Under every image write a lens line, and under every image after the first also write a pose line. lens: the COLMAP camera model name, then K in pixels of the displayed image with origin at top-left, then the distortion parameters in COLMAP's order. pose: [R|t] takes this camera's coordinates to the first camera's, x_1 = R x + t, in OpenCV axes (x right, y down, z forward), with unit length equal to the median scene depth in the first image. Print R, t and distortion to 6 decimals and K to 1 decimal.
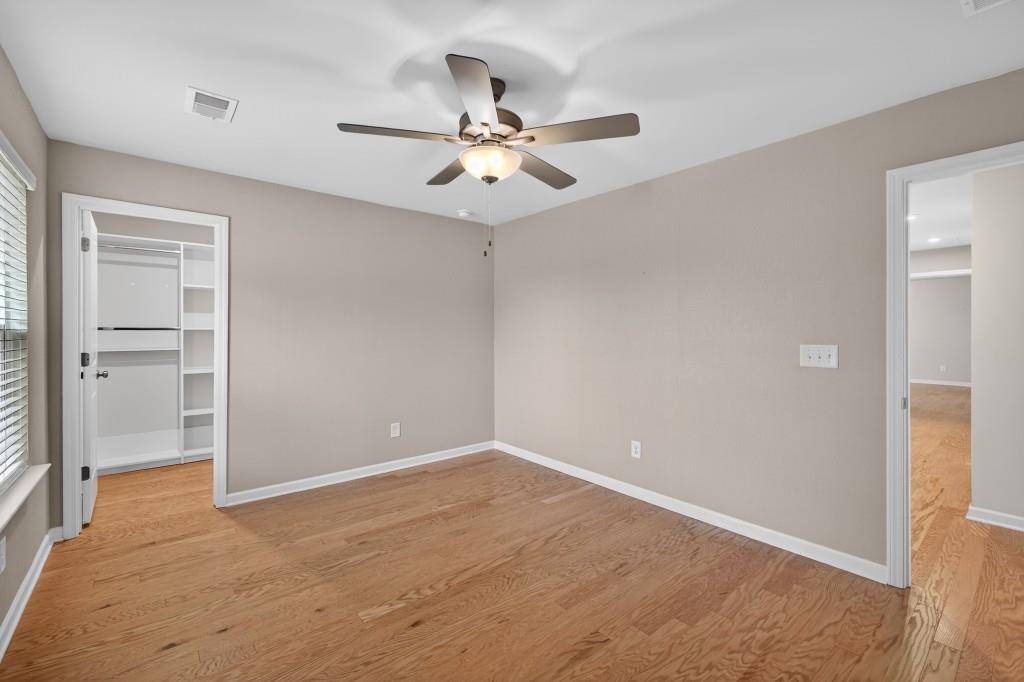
lens RADIAL K [[430.3, 0, 506.7], [0, 430.3, 336.0], [0, 0, 1]] dist [0.007038, 0.000221]
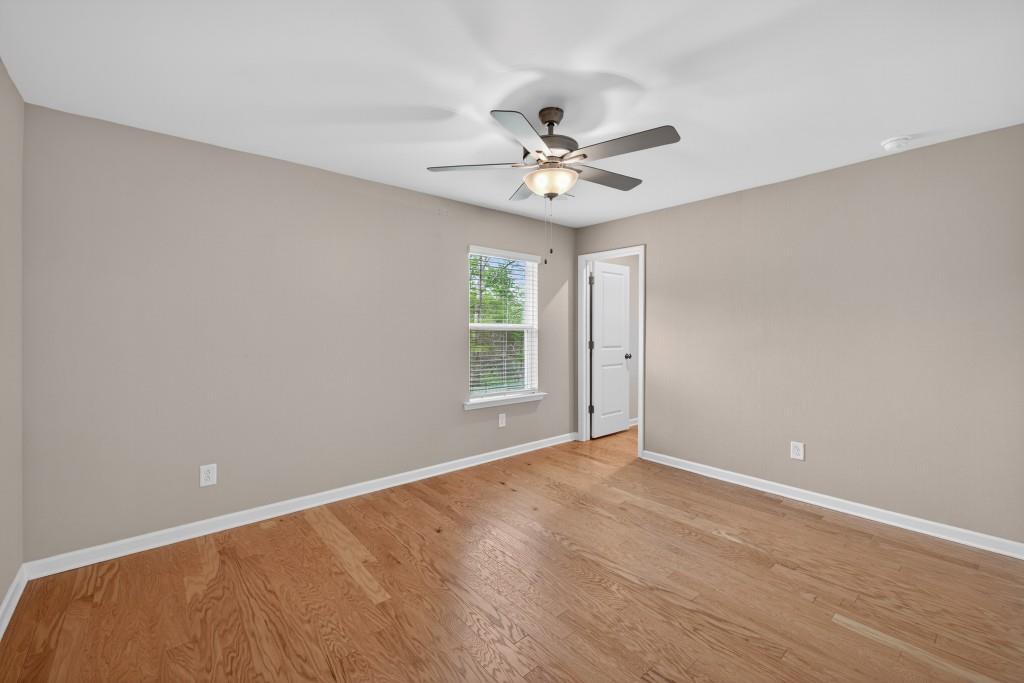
lens RADIAL K [[430.3, 0, 507.2], [0, 430.3, 334.6], [0, 0, 1]] dist [0.007038, 0.000221]
pose [[0.013773, 0.012196, -0.999831, 0.734449], [-0.013032, 0.999843, 0.012017, -0.005955], [0.999820, 0.012864, 0.013930, 0.581136]]
